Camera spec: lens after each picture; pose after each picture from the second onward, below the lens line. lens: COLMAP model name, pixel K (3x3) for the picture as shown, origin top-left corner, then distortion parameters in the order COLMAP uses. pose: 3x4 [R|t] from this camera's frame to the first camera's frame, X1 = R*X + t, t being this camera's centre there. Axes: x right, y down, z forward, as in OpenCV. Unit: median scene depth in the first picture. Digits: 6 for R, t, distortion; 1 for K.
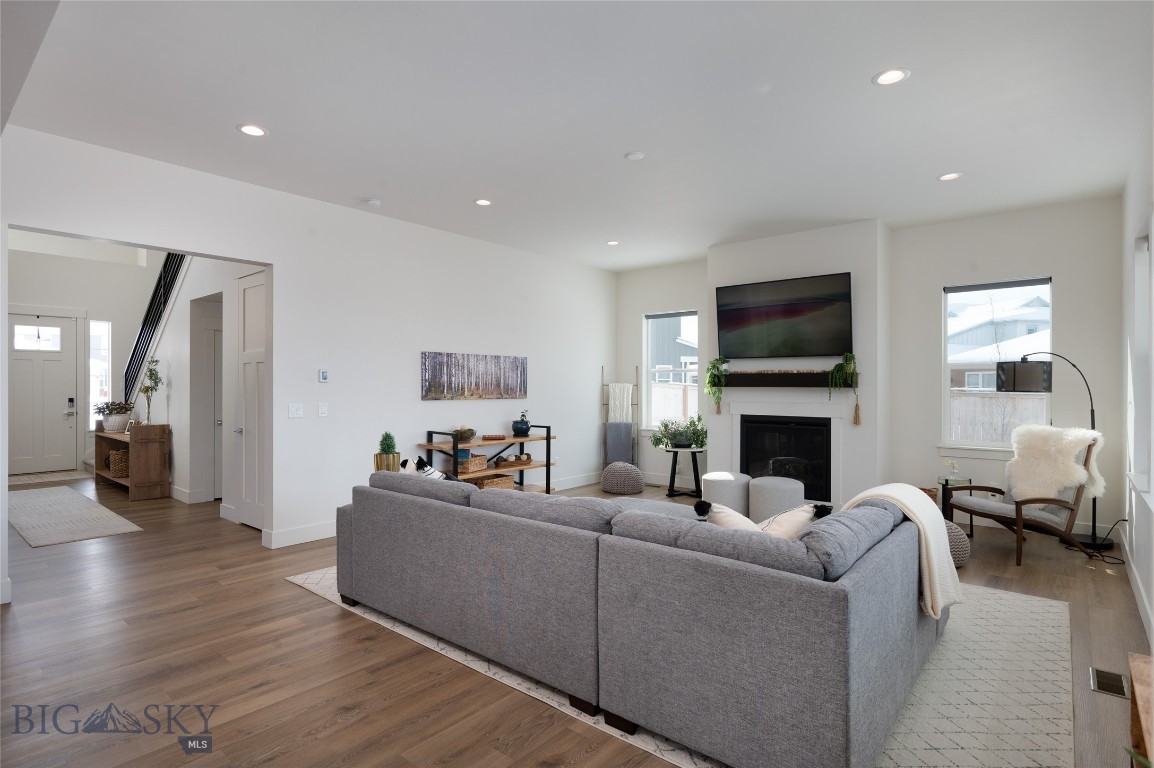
lens RADIAL K [[584.5, 0, 577.0], [0, 584.5, 384.0], [0, 0, 1]] dist [0.000763, 0.000062]
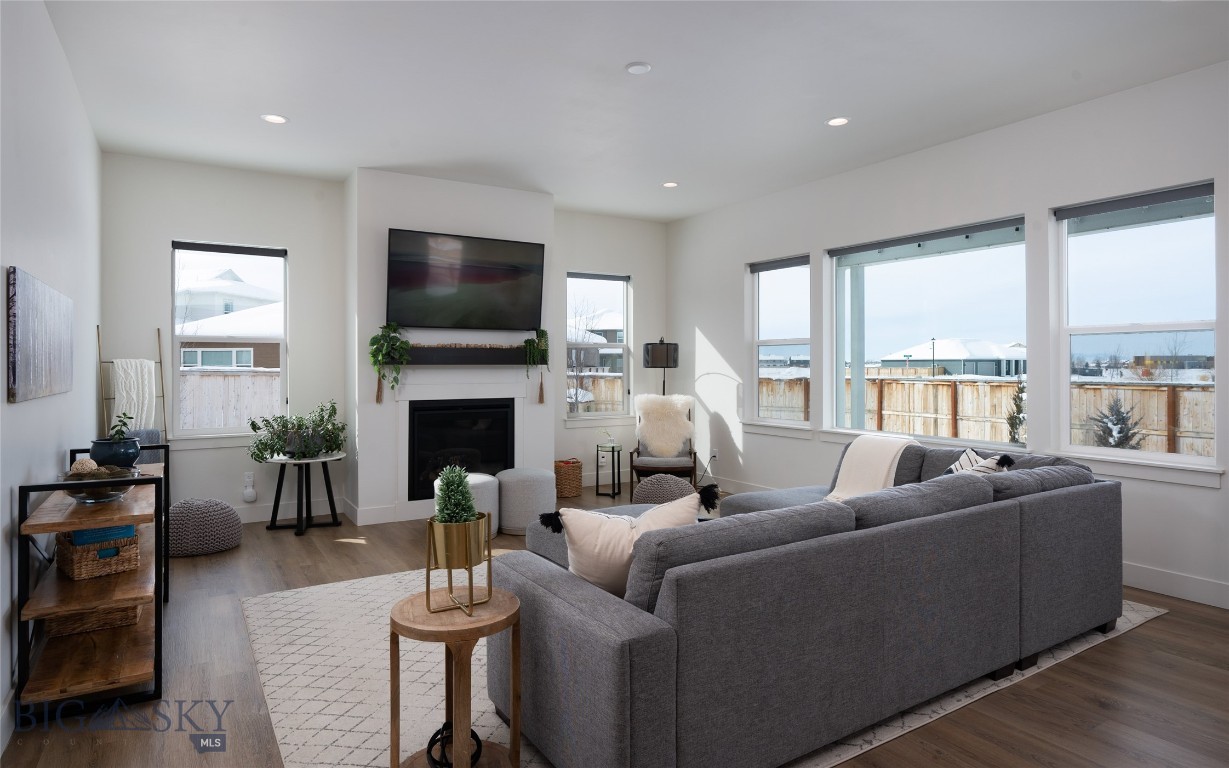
lens RADIAL K [[698.5, 0, 616.7], [0, 698.5, 346.8], [0, 0, 1]] dist [-0.001244, -0.000278]
pose [[0.302008, 0.023024, 0.953027, -0.560619], [-0.000379, 0.999711, -0.024032, 0.004318], [-0.953305, 0.006897, 0.301929, 0.520309]]
